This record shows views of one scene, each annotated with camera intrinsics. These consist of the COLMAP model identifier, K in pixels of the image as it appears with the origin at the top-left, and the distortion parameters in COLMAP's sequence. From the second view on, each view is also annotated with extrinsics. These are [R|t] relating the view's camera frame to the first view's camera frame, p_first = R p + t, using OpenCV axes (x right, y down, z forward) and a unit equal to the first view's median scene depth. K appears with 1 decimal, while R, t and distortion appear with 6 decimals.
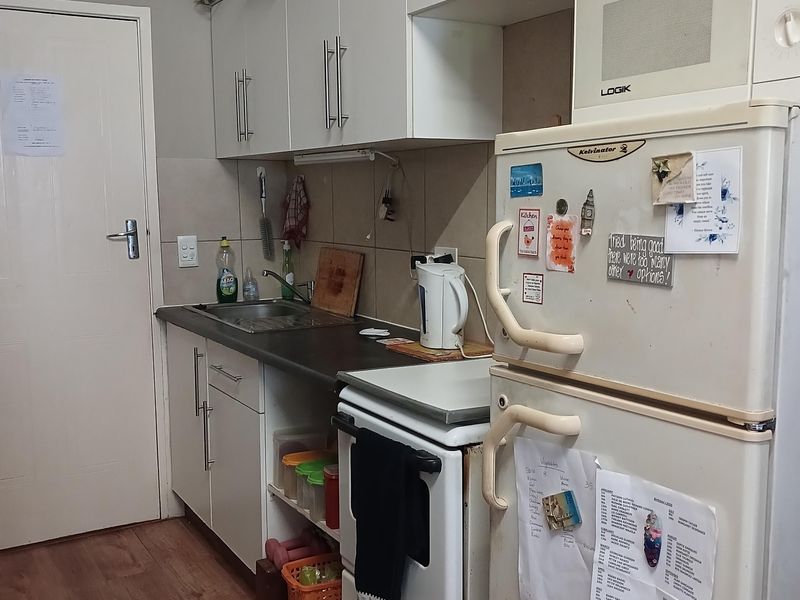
lens RADIAL K [[850.6, 0, 399.1], [0, 850.6, 318.7], [0, 0, 1]] dist [0.289232, -0.815855]
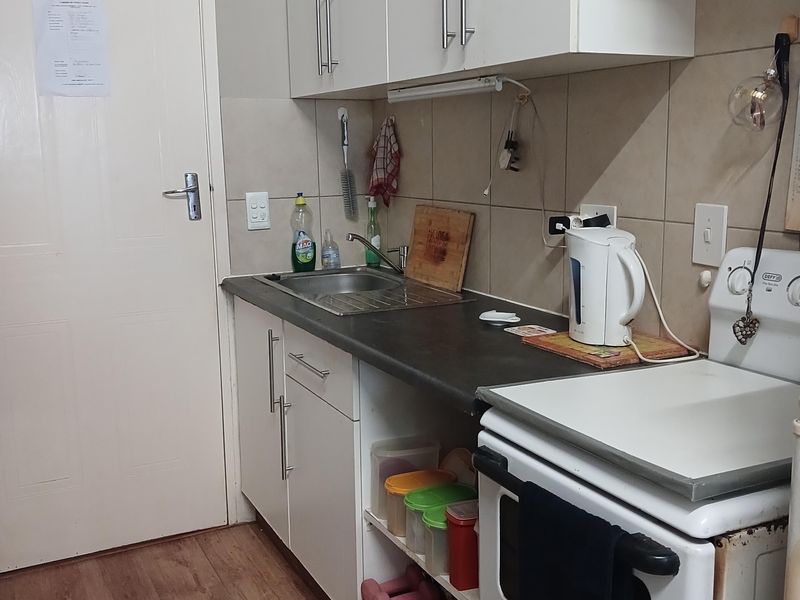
lens RADIAL K [[859.8, 0, 400.0], [0, 859.8, 300.0], [0, 0, 1]] dist [0.331508, -0.939516]
pose [[0.997814, 0.001431, -0.066075, -0.057533], [0.000789, 0.999436, 0.033565, -0.022157], [0.066085, -0.033544, 0.997250, 0.185394]]
